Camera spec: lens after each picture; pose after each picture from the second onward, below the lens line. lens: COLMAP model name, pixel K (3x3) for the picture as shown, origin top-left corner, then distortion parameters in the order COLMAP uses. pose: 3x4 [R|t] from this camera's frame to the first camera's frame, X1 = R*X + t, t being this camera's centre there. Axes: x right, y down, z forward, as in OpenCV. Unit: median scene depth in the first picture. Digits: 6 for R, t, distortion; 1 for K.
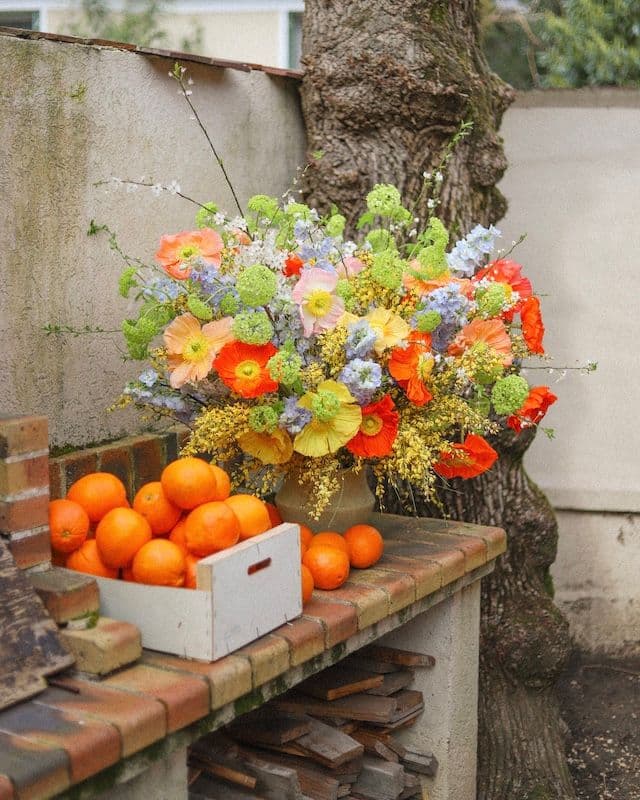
lens RADIAL K [[1556.1, 0, 320.0], [0, 1556.1, 400.0], [0, 0, 1]] dist [-0.074278, -0.239168]
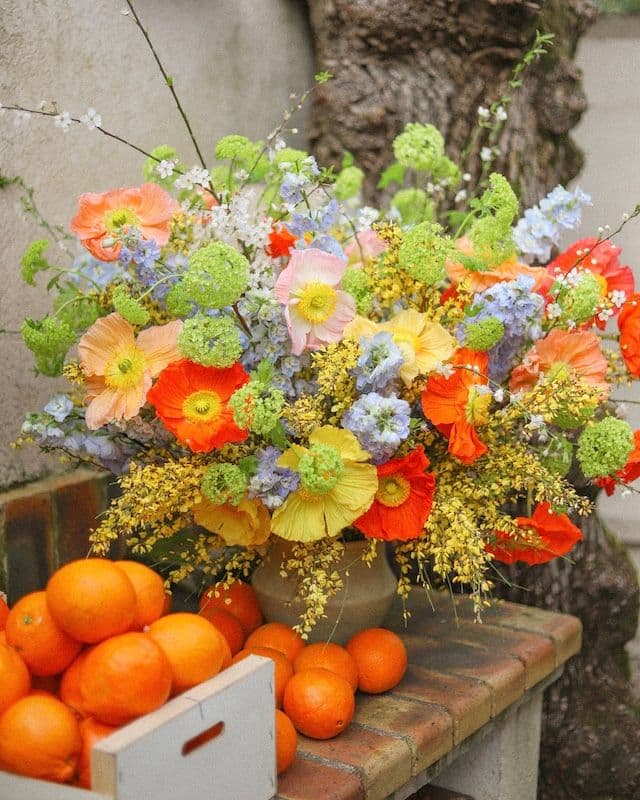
lens RADIAL K [[1556.1, 0, 320.0], [0, 1556.1, 400.0], [0, 0, 1]] dist [-0.074278, -0.239168]
pose [[0.999603, 0.021232, -0.018522, 0.013527], [-0.020719, 0.999409, 0.027432, -0.038600], [0.019094, -0.027037, 0.999452, 0.343082]]
